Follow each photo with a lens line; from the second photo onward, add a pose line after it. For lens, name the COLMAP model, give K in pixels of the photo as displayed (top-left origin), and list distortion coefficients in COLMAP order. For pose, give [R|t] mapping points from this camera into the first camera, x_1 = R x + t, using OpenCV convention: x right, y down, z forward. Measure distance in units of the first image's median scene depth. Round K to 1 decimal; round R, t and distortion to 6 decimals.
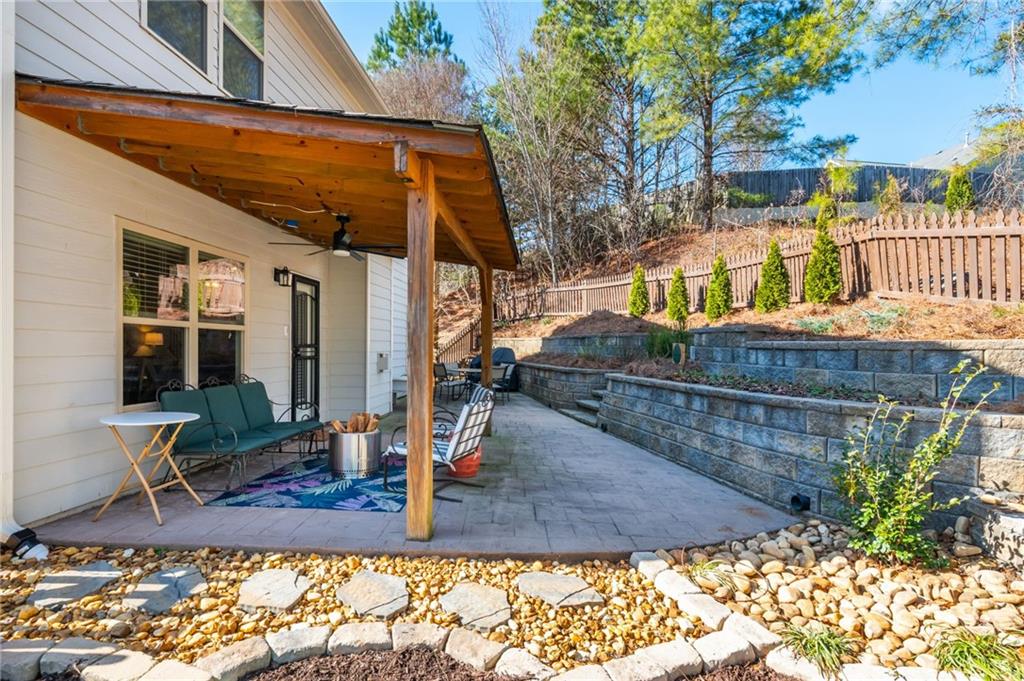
lens RADIAL K [[554.0, 0, 512.0], [0, 554.0, 340.5], [0, 0, 1]] dist [0.005998, -0.003590]
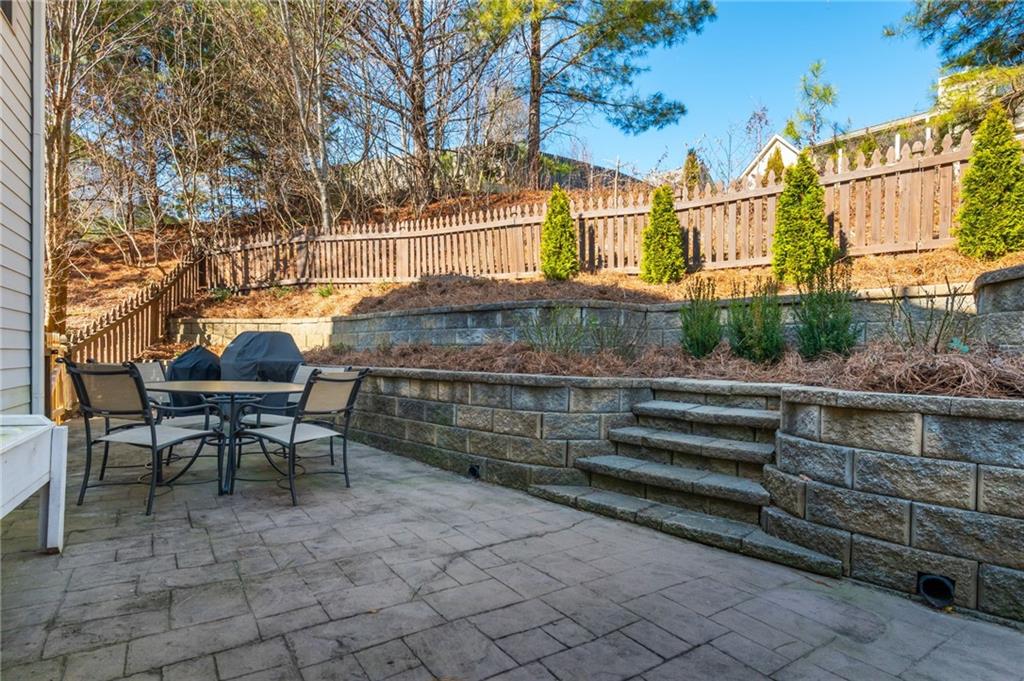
lens RADIAL K [[554.0, 0, 512.0], [0, 554.0, 340.5], [0, 0, 1]] dist [0.005998, -0.003590]
pose [[0.839214, 0.026752, 0.543142, -0.079190], [-0.018412, 0.999614, -0.020786, 0.022281], [-0.543489, 0.007443, 0.839383, 0.441689]]
